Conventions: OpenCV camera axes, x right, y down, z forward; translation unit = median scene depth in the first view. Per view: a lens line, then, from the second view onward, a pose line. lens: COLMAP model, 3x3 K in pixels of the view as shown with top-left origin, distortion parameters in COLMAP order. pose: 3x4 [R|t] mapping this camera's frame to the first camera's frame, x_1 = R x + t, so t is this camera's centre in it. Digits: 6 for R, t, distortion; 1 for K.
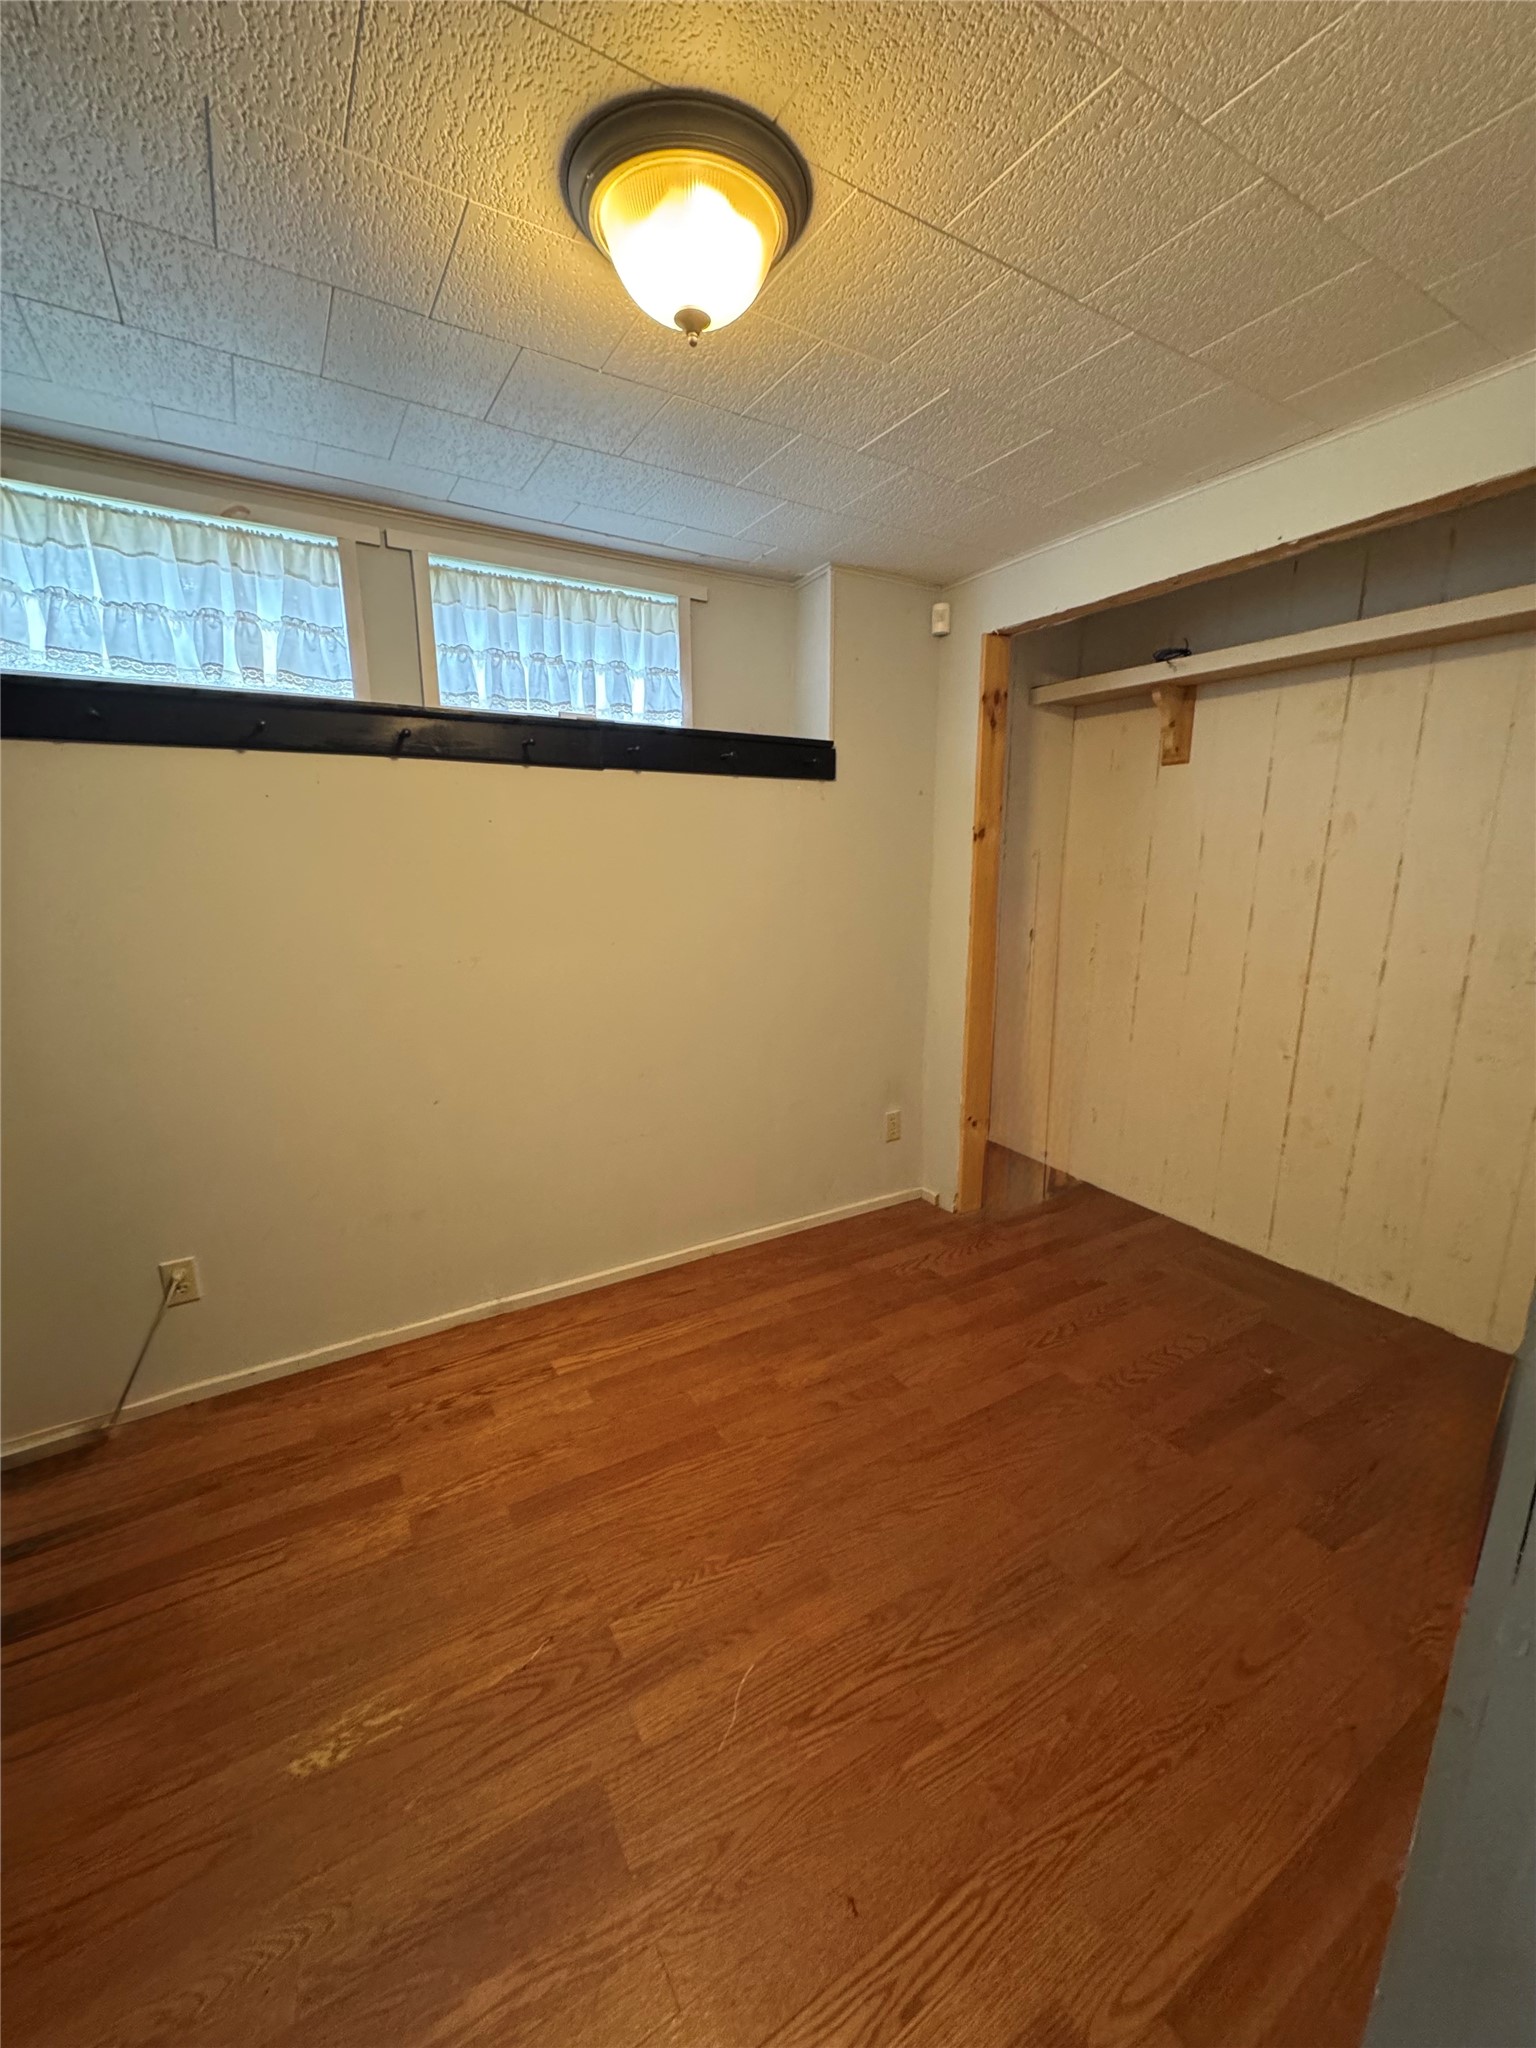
lens RADIAL K [[815.8, 0, 772.2], [0, 815.8, 1018.6], [0, 0, 1]] dist [0.000476, 0.000131]
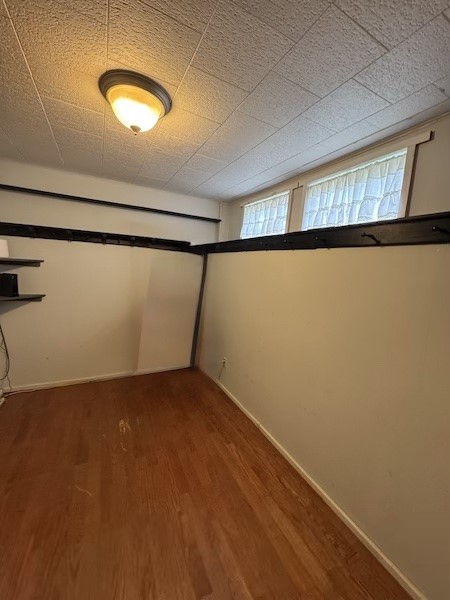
lens RADIAL K [[239.0, 0, 226.2], [0, 239.0, 298.4], [0, 0, 1]] dist [0.000476, 0.000131]
pose [[-0.069667, 0.130032, -0.989059, 0.543115], [-0.266912, 0.952890, 0.144078, -0.213999], [0.961199, 0.274029, -0.031678, 0.868707]]
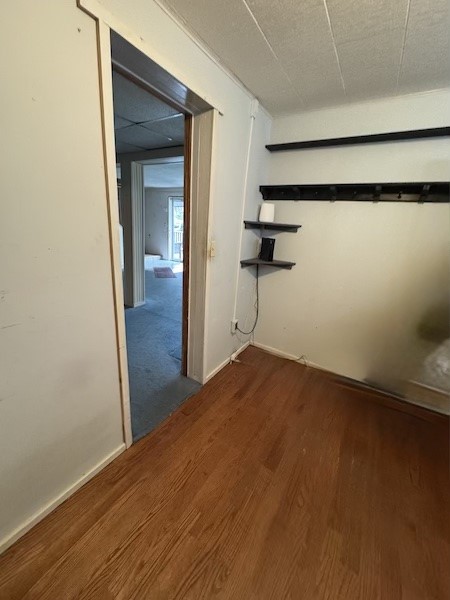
lens RADIAL K [[239.0, 0, 226.2], [0, 239.0, 298.4], [0, 0, 1]] dist [0.000476, 0.000131]
pose [[-0.891559, 0.071773, -0.447181, 0.241371], [-0.164974, 0.868065, 0.468239, -0.149873], [0.421789, 0.491236, -0.762090, 0.760122]]
